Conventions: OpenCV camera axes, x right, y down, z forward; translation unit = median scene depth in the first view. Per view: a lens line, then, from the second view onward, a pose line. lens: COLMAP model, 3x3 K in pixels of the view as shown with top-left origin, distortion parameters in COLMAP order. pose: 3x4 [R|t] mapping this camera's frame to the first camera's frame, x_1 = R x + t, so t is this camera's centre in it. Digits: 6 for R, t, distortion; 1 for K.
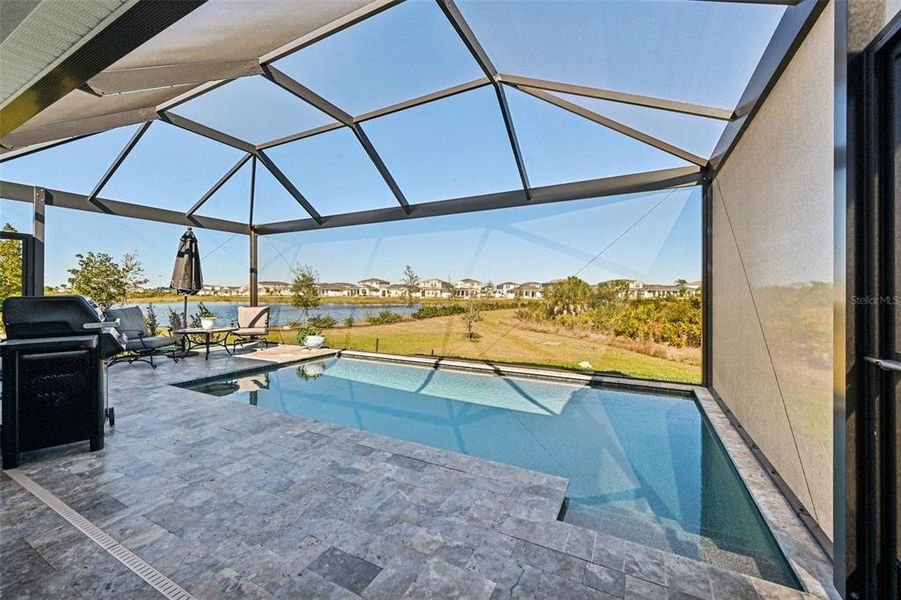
lens RADIAL K [[366.1, 0, 434.3], [0, 366.1, 296.2], [0, 0, 1]] dist [-0.000727, 0.001020]
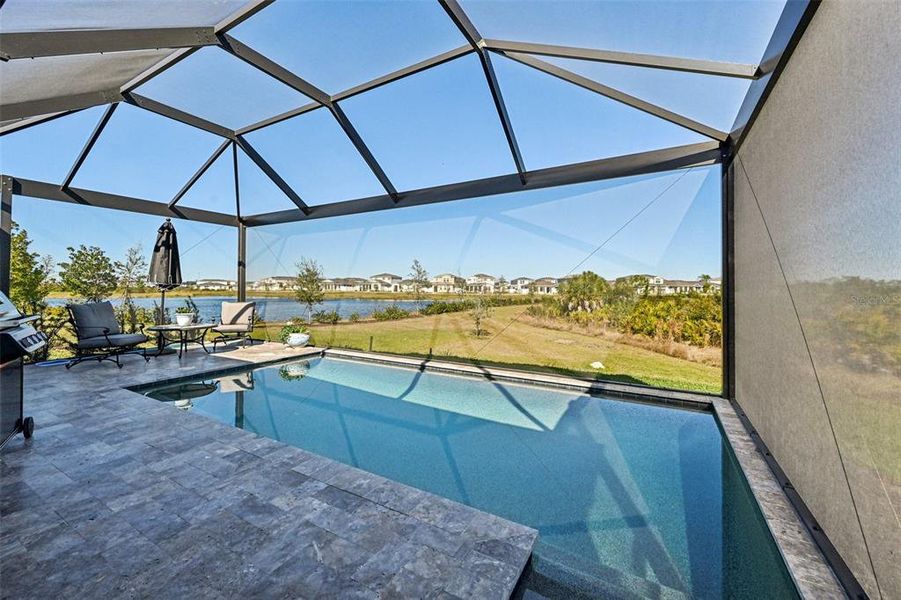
lens RADIAL K [[366.1, 0, 438.3], [0, 366.1, 287.4], [0, 0, 1]] dist [-0.000727, 0.001020]
pose [[0.999298, 0.002173, -0.037403, 0.077802], [-0.002606, 0.999930, -0.011536, 0.000353], [0.037375, 0.011625, 0.999234, 0.092353]]
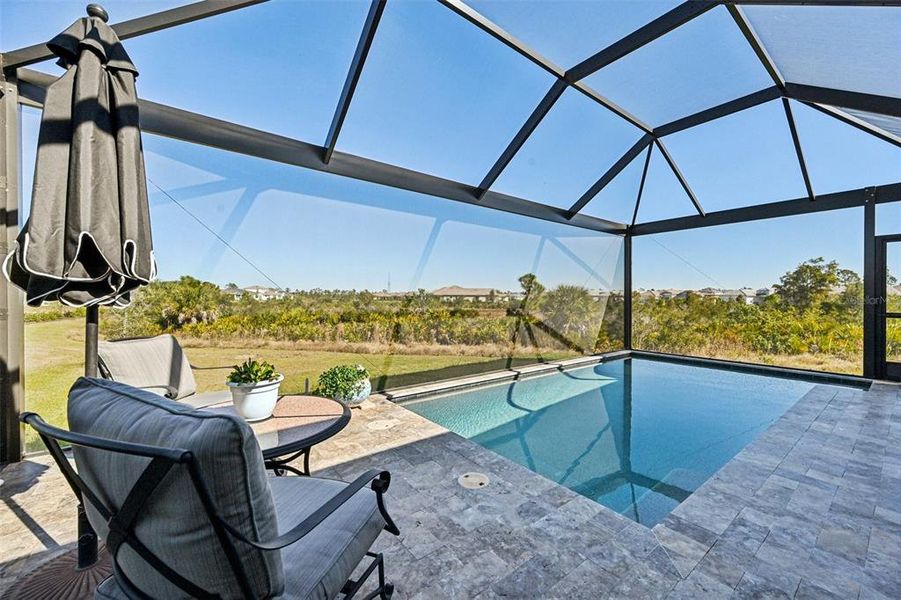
lens RADIAL K [[366.1, 0, 444.8], [0, 366.1, 299.2], [0, 0, 1]] dist [-0.000727, 0.001020]
pose [[0.393154, -0.004491, 0.919462, -0.913438], [0.006283, 0.999978, 0.002198, -0.006879], [-0.919451, 0.004913, 0.393173, 0.816947]]
